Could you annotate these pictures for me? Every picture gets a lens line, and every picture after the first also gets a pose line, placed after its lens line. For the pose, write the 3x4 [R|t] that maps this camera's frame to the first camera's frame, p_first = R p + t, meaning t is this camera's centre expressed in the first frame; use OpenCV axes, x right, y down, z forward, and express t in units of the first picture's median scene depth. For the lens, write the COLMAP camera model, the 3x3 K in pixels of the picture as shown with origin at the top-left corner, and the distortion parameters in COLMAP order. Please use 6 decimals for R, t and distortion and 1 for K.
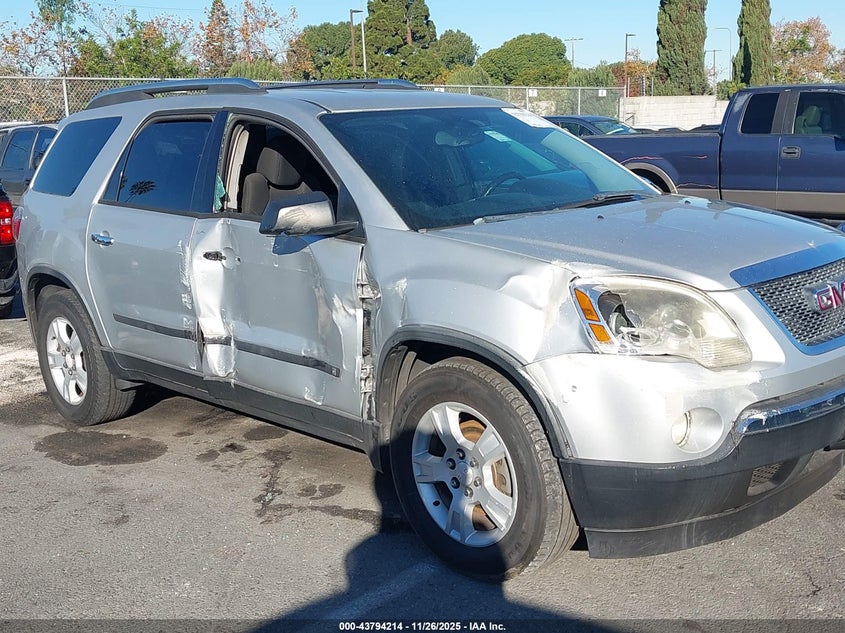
lens RADIAL K [[920.1, 0, 429.6], [0, 920.1, 322.3], [0, 0, 1]] dist [0.079714, 0.000000]
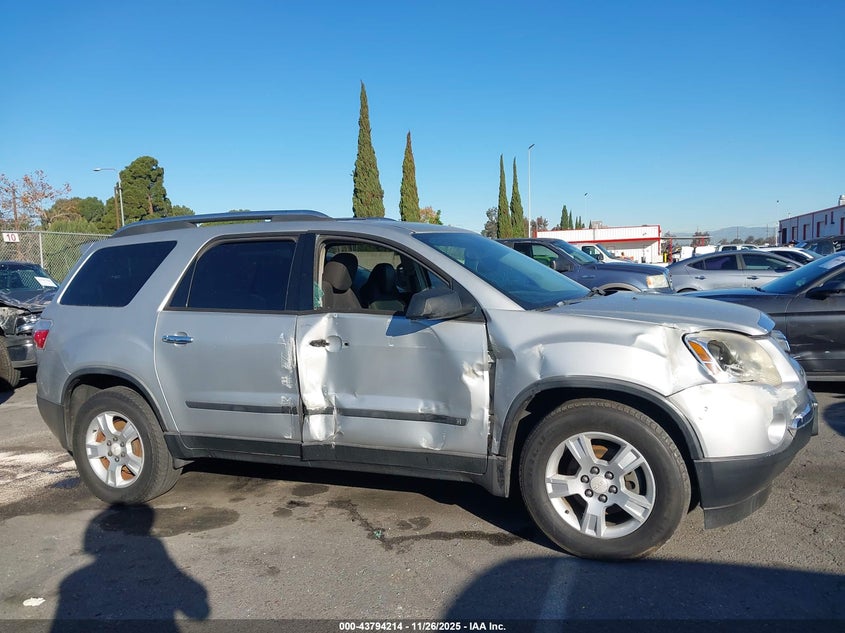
lens RADIAL K [[651.2, 0, 414.9], [0, 651.2, 308.8], [0, 0, 1]] dist [0.035086, -0.023135]
pose [[0.933592, -0.025872, 0.357402, -0.422245], [0.080269, 0.987144, -0.138218, 0.015478], [-0.349231, 0.157728, 0.923666, 0.122672]]
